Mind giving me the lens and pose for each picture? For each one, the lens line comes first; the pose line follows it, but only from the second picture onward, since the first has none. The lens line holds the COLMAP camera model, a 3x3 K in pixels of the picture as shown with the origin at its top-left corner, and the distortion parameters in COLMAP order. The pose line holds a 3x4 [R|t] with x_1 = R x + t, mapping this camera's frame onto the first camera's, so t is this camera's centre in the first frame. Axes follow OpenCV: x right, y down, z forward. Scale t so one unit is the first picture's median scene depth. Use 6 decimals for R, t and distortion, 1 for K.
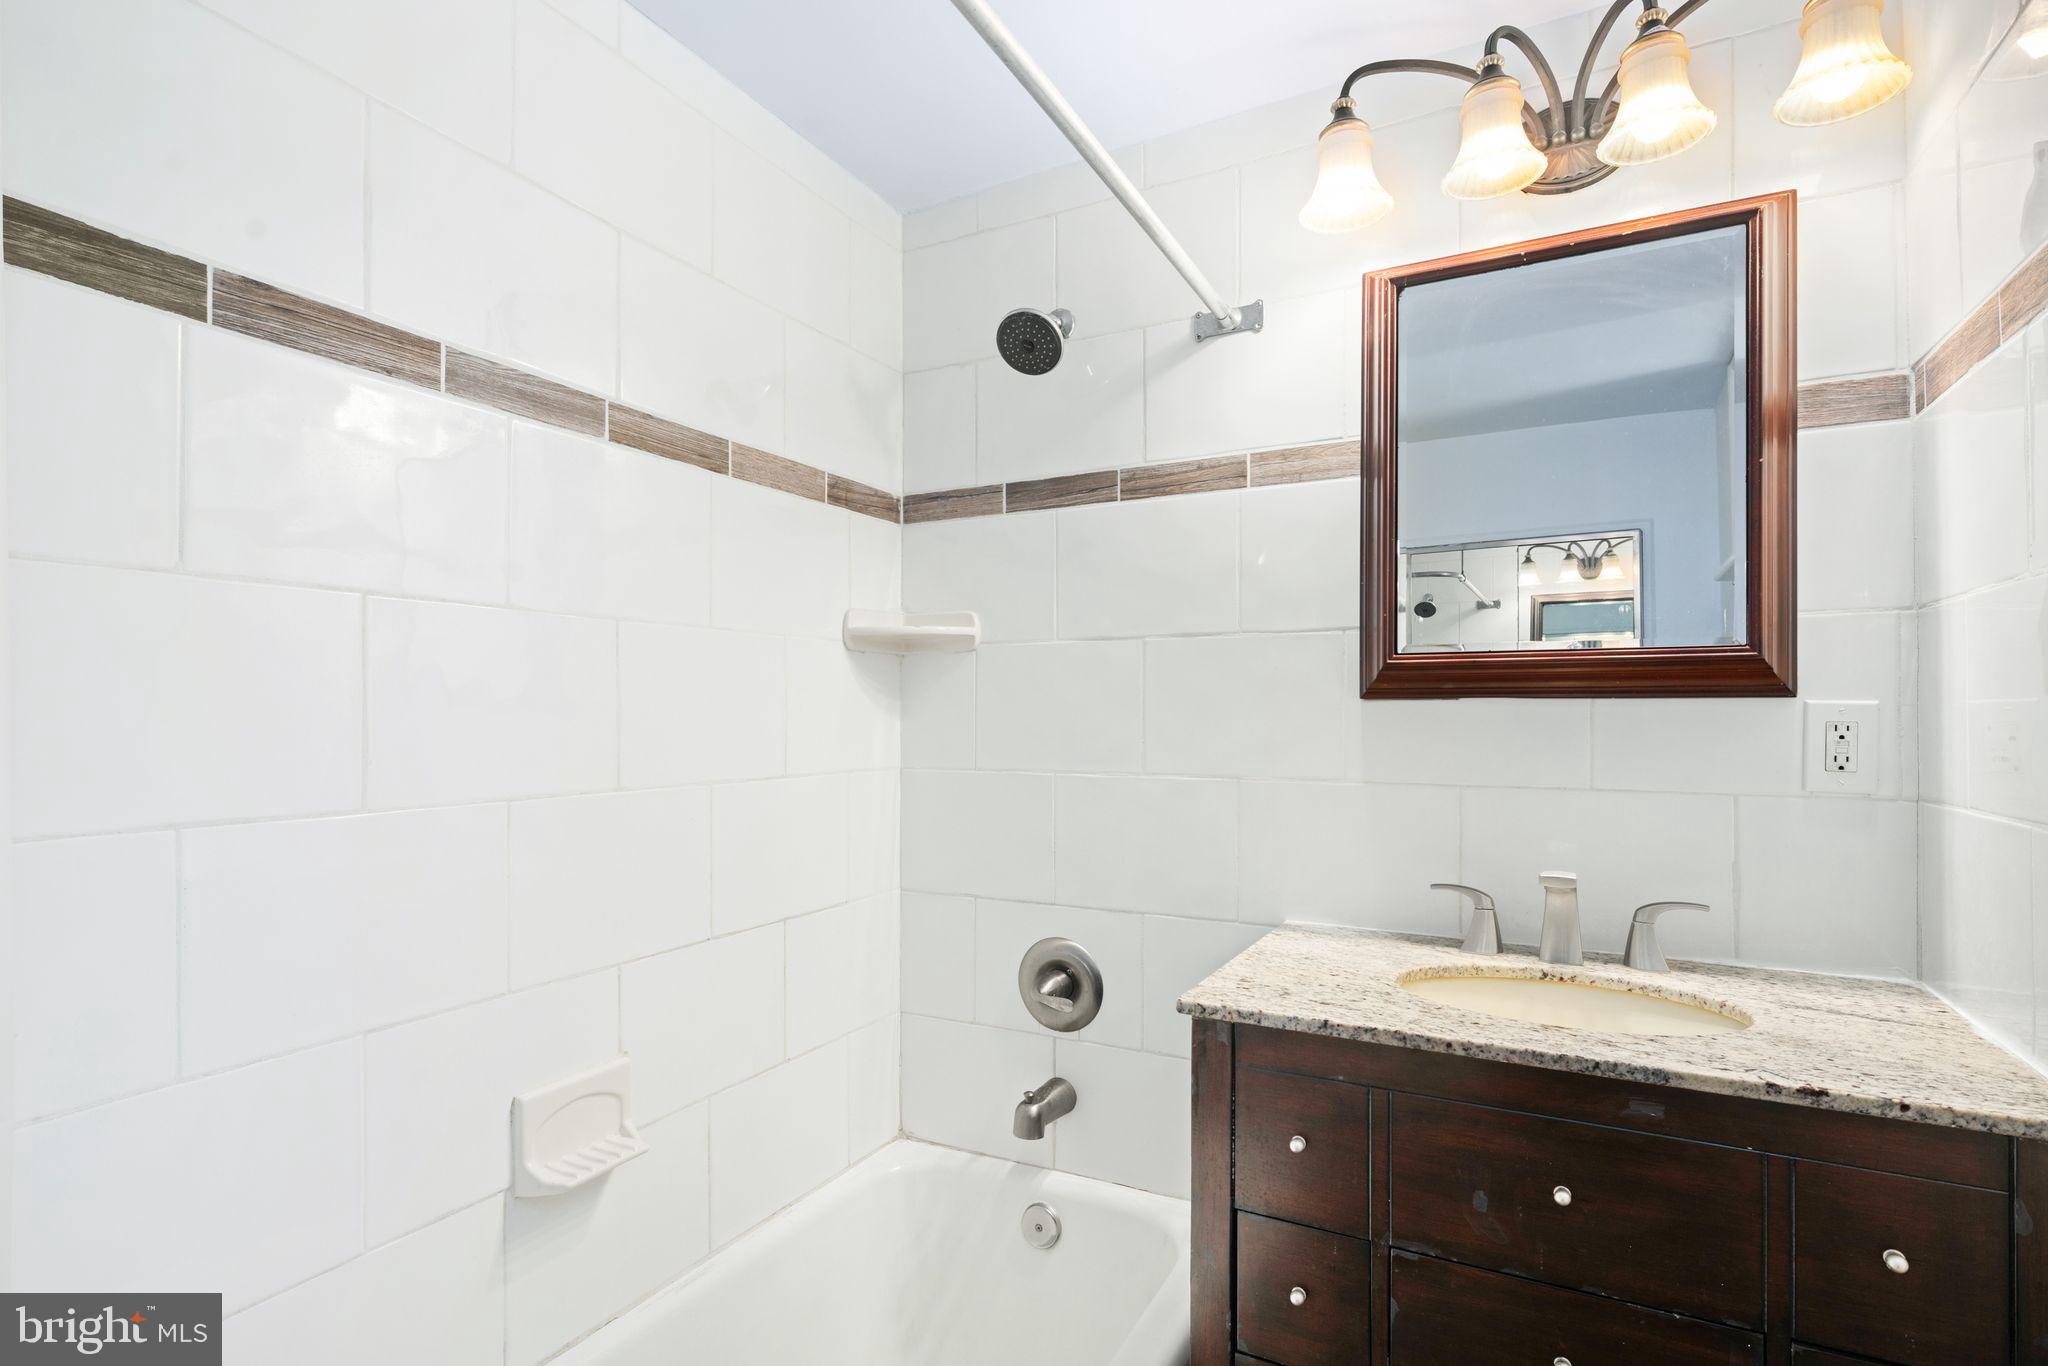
lens RADIAL K [[1002.2, 0, 1025.3], [0, 1002.2, 710.8], [0, 0, 1]] dist [0.004181, -0.003160]
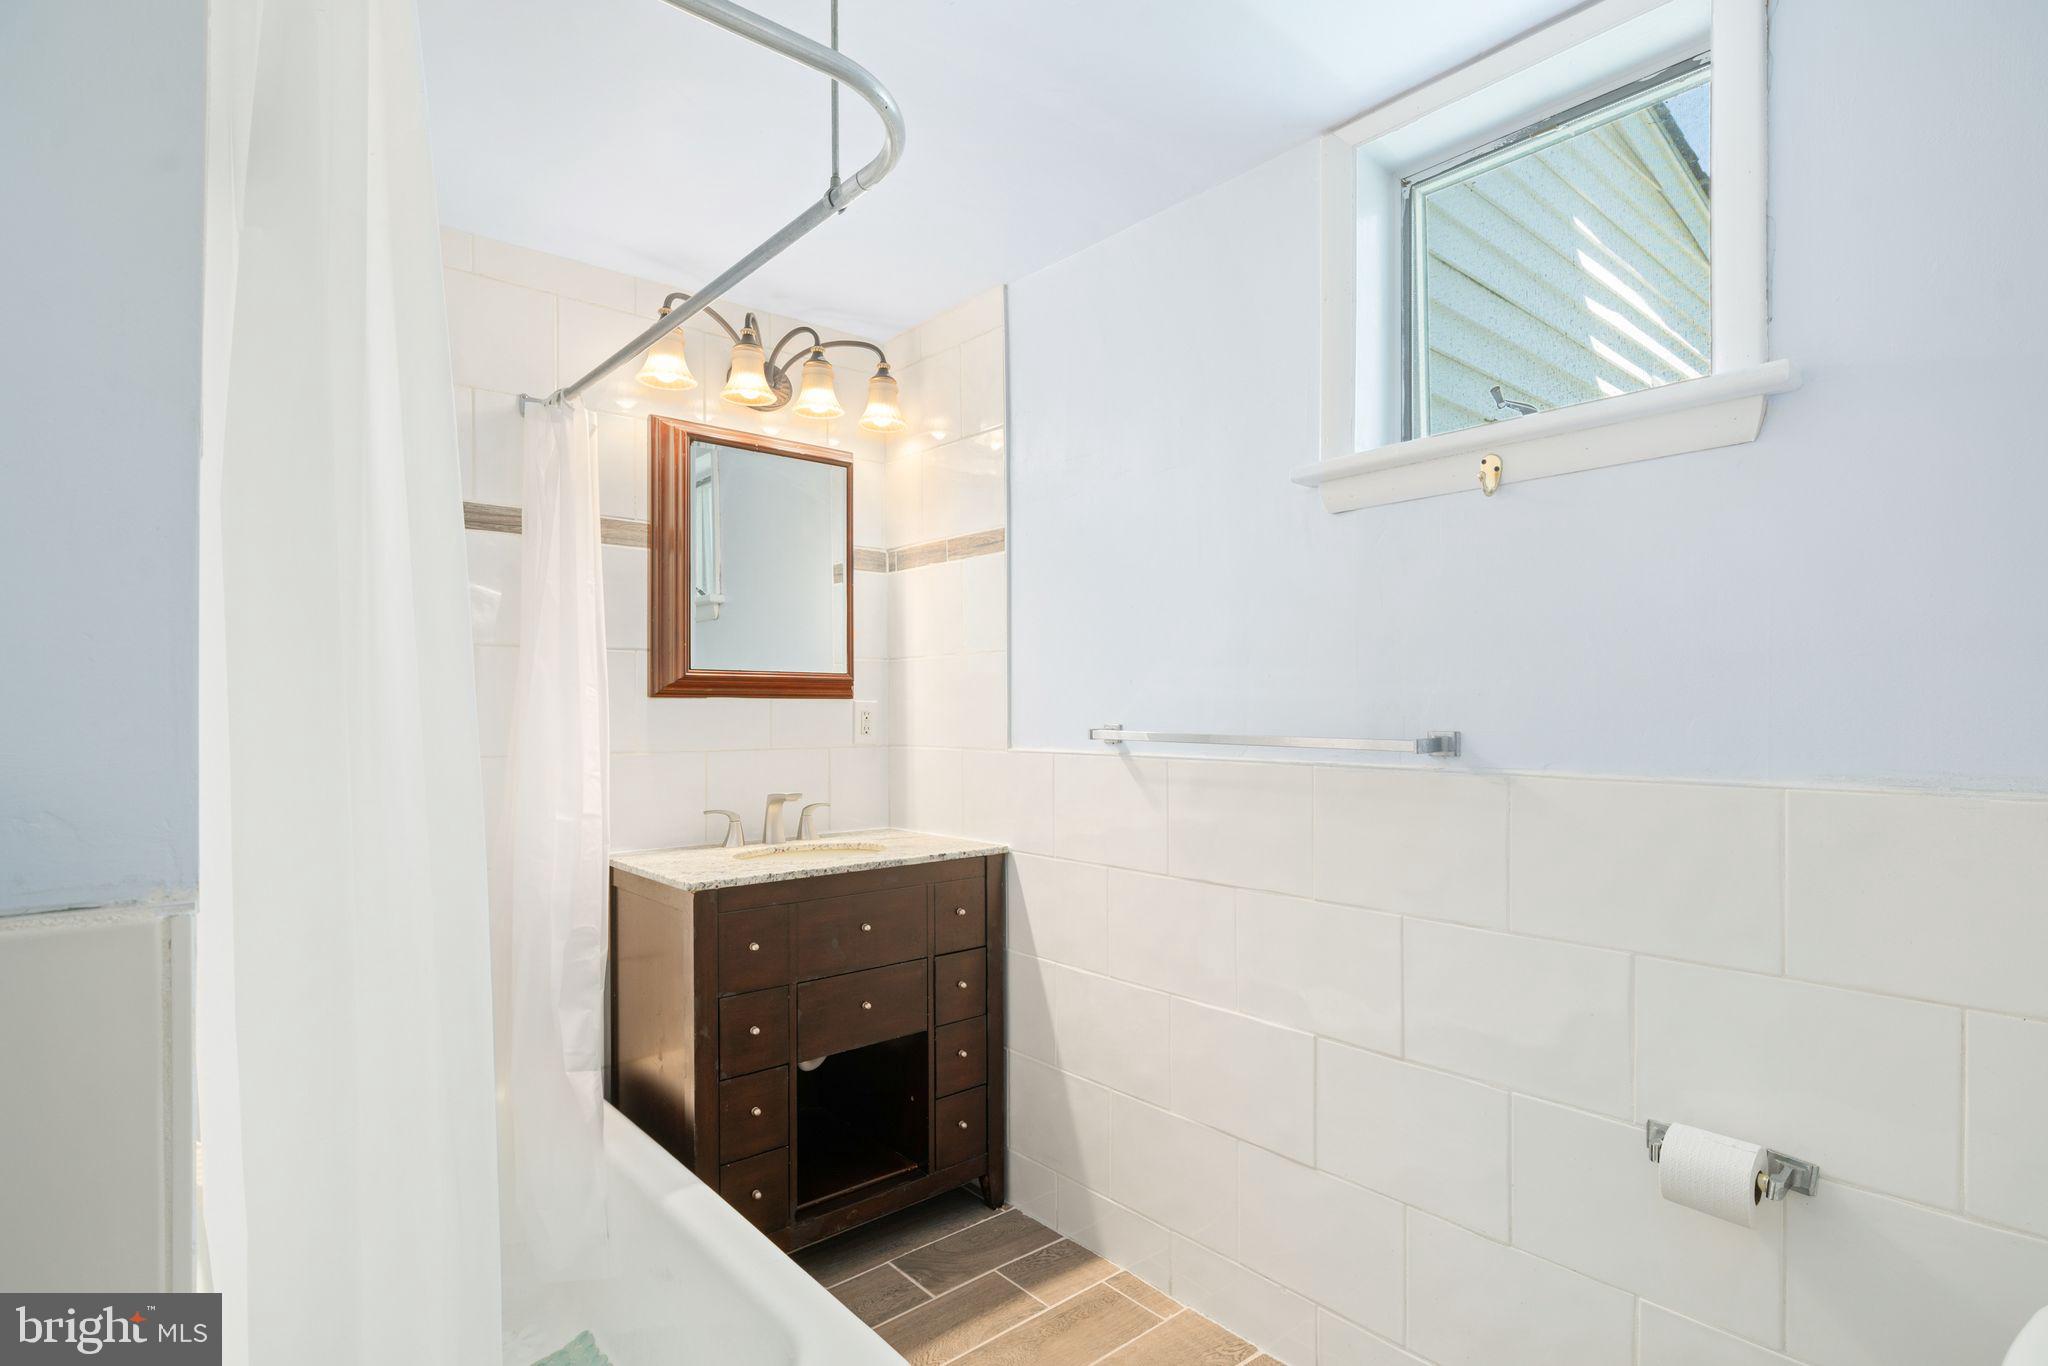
lens RADIAL K [[1002.2, 0, 1029.9], [0, 1002.2, 696.8], [0, 0, 1]] dist [0.004181, -0.003160]
pose [[0.365005, 0.008219, 0.930969, -1.006383], [-0.006687, 0.999958, -0.006206, -0.007601], [-0.930982, -0.003960, 0.365045, -0.095064]]
